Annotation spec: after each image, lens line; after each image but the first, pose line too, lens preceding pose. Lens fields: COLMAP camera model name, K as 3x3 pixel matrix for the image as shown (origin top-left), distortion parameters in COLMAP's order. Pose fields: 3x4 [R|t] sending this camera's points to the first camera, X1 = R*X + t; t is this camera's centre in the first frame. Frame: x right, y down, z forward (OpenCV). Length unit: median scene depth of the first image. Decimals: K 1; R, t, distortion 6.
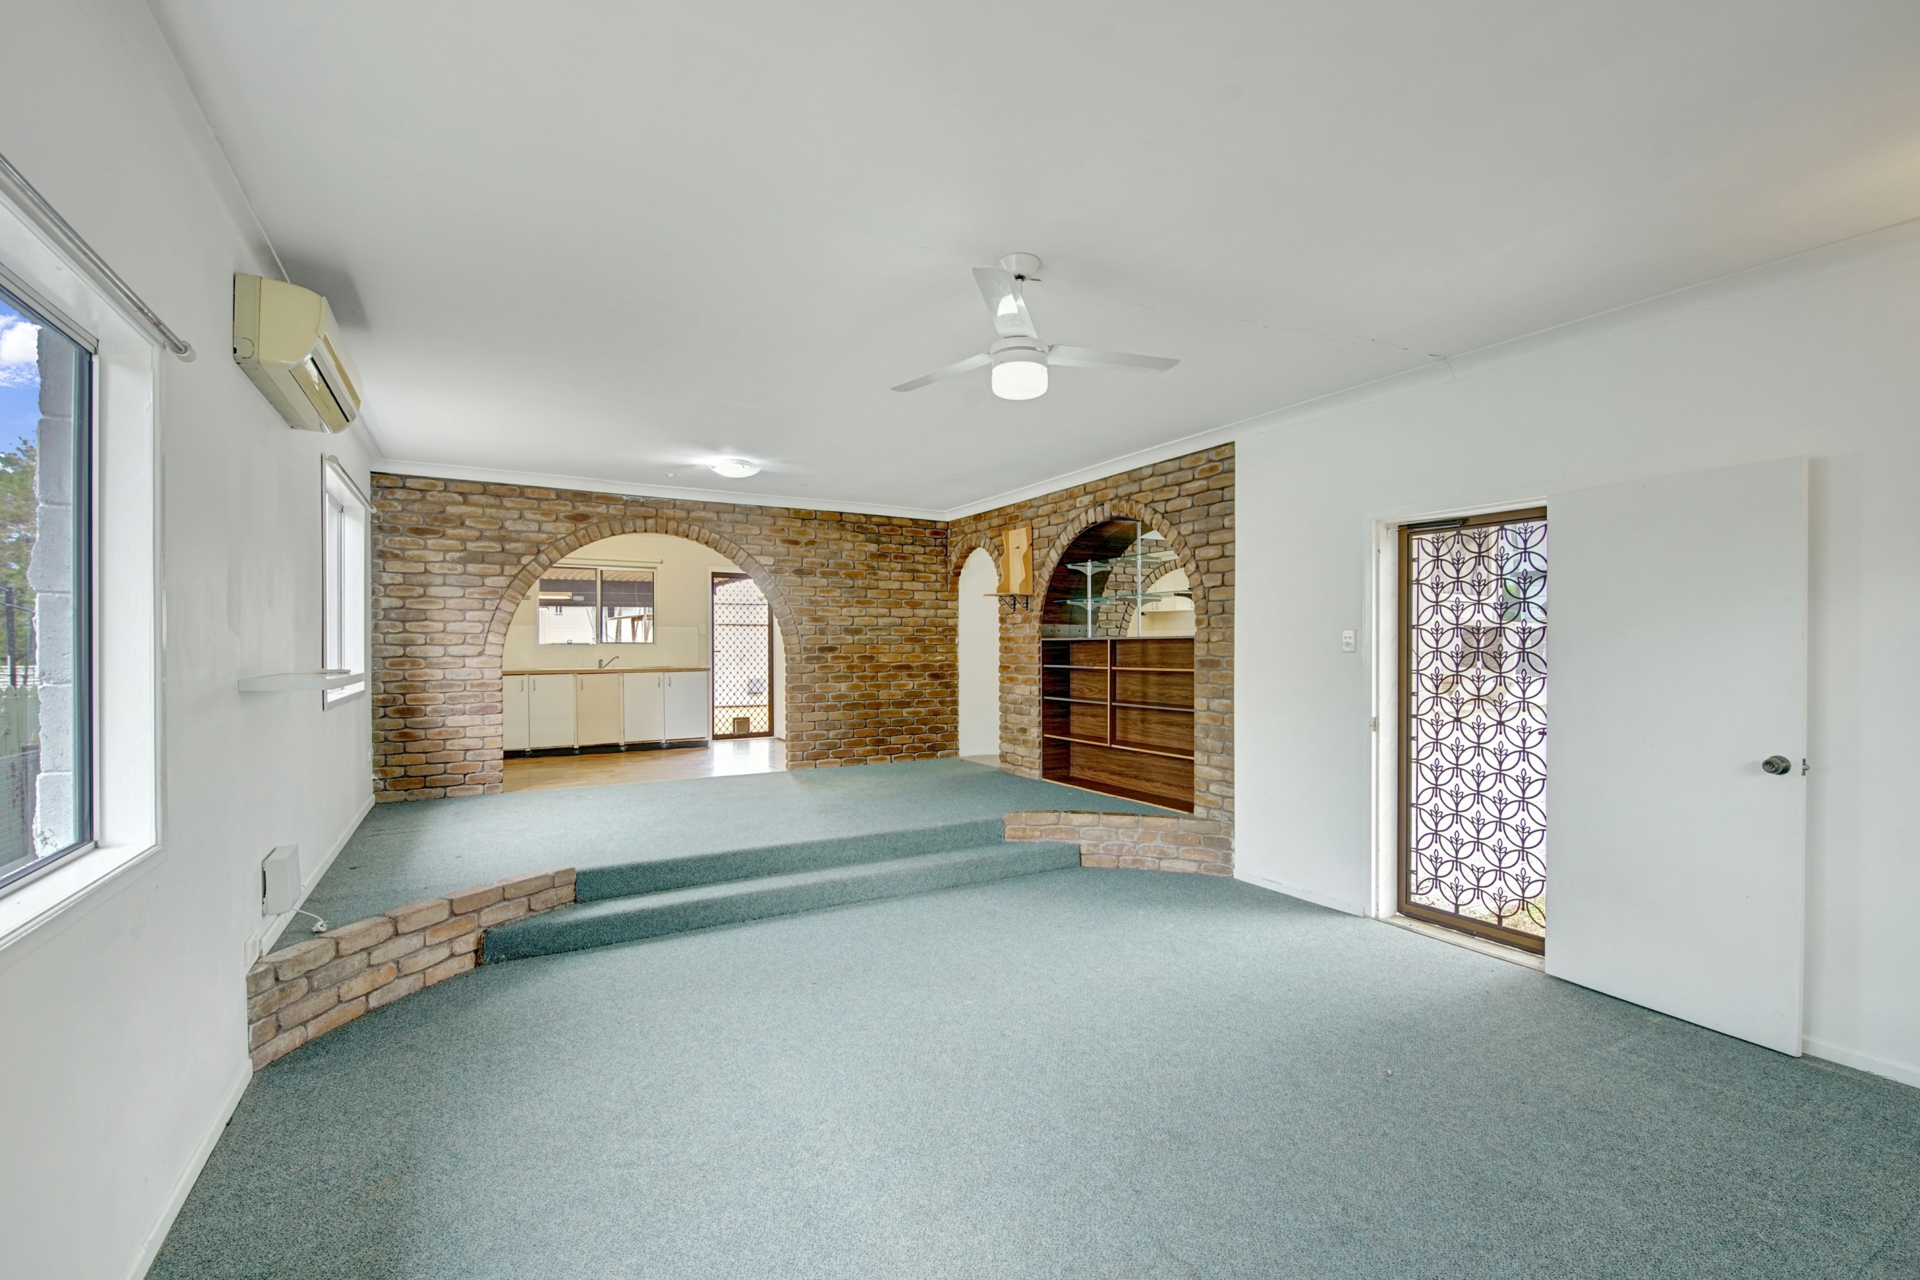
lens RADIAL K [[836.8, 0, 962.2], [0, 836.8, 651.6], [0, 0, 1]] dist [0.003361, 0.000096]
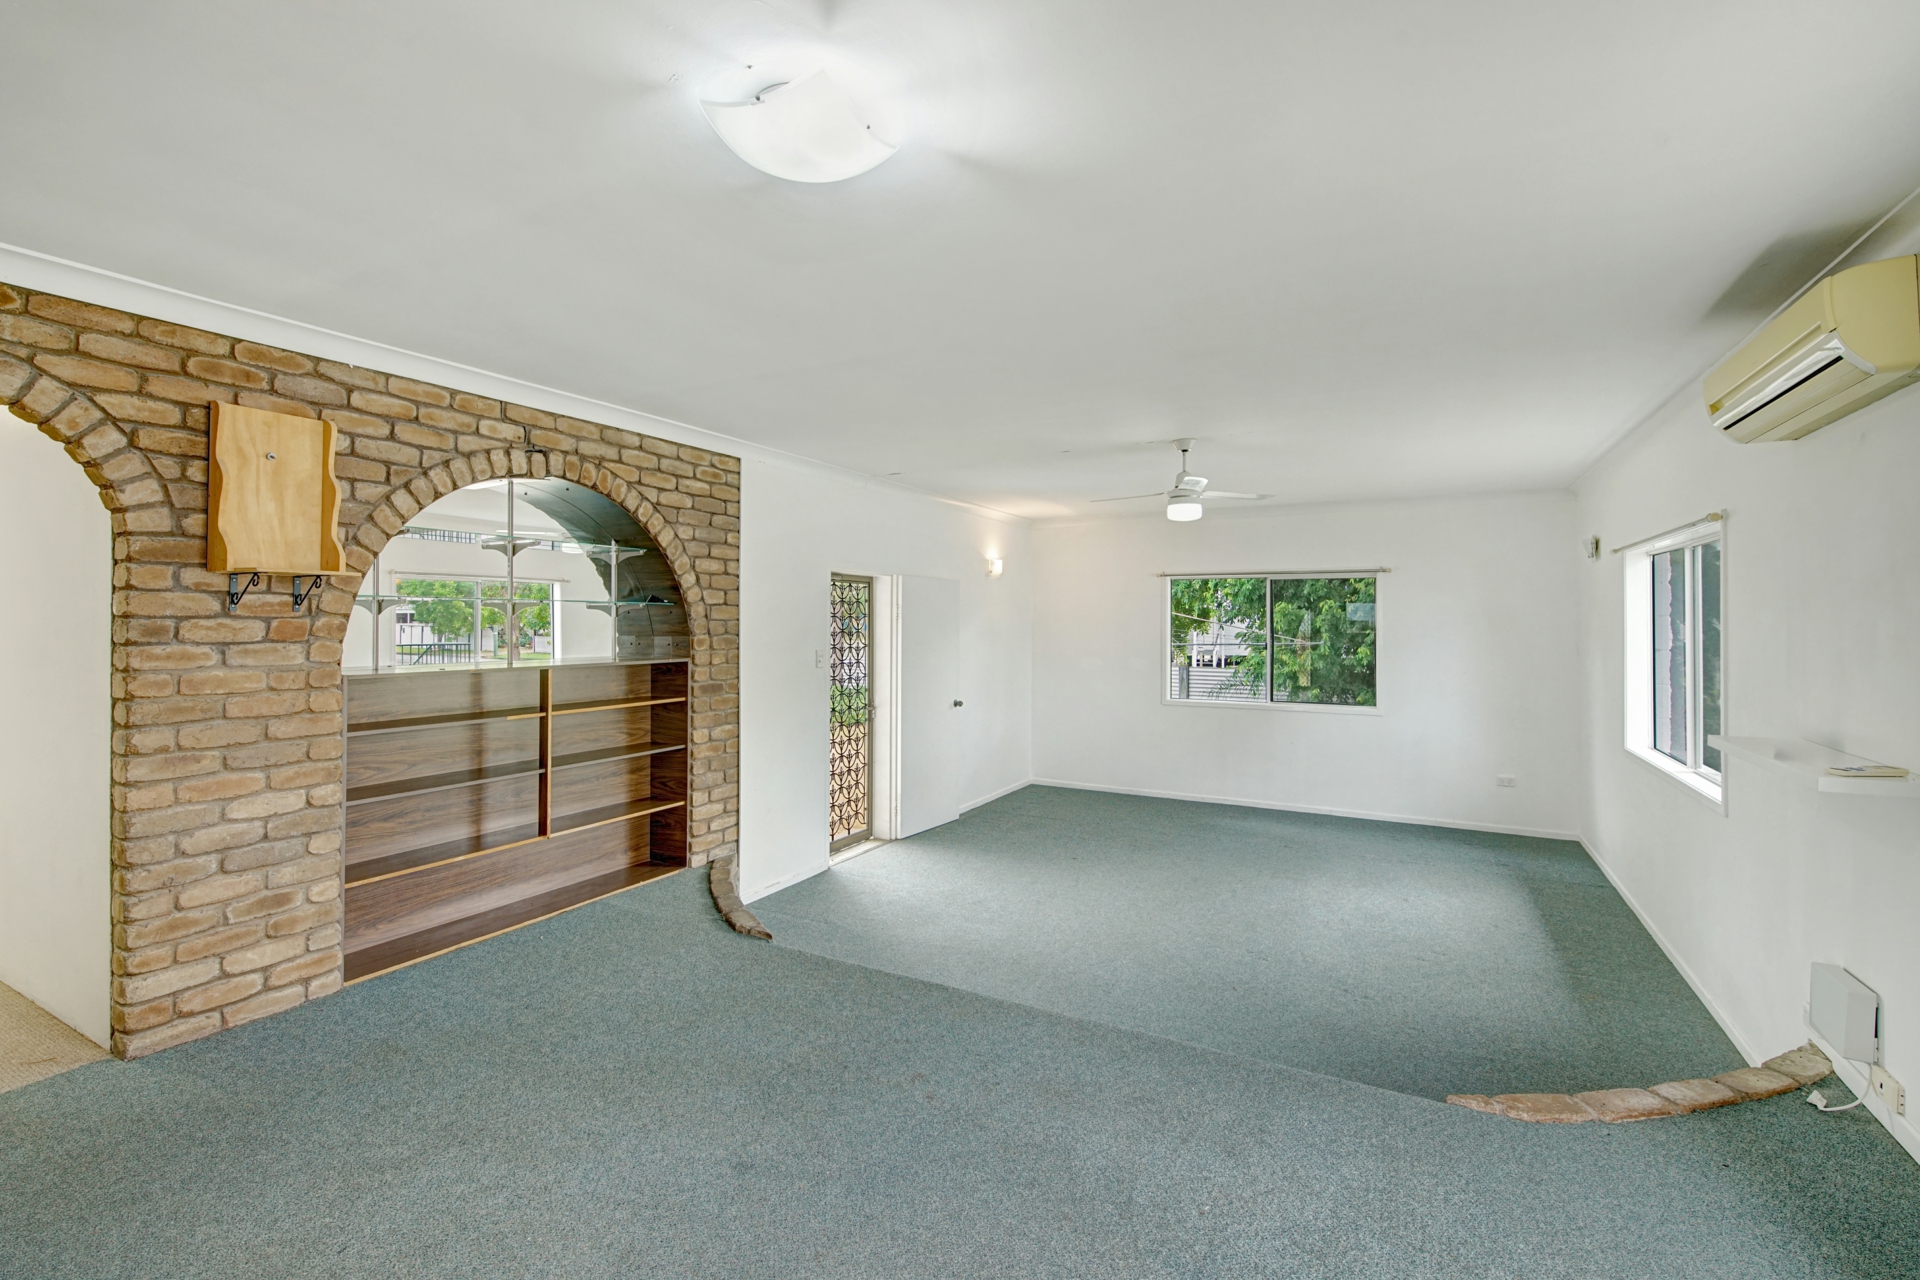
lens RADIAL K [[836.8, 0, 958.9], [0, 836.8, 619.0], [0, 0, 1]] dist [0.003361, 0.000096]
pose [[-0.524253, -0.000080, 0.851563, -0.608557], [-0.000256, 1.000000, -0.000063, -0.060966], [-0.851563, -0.000251, -0.524253, 1.235545]]
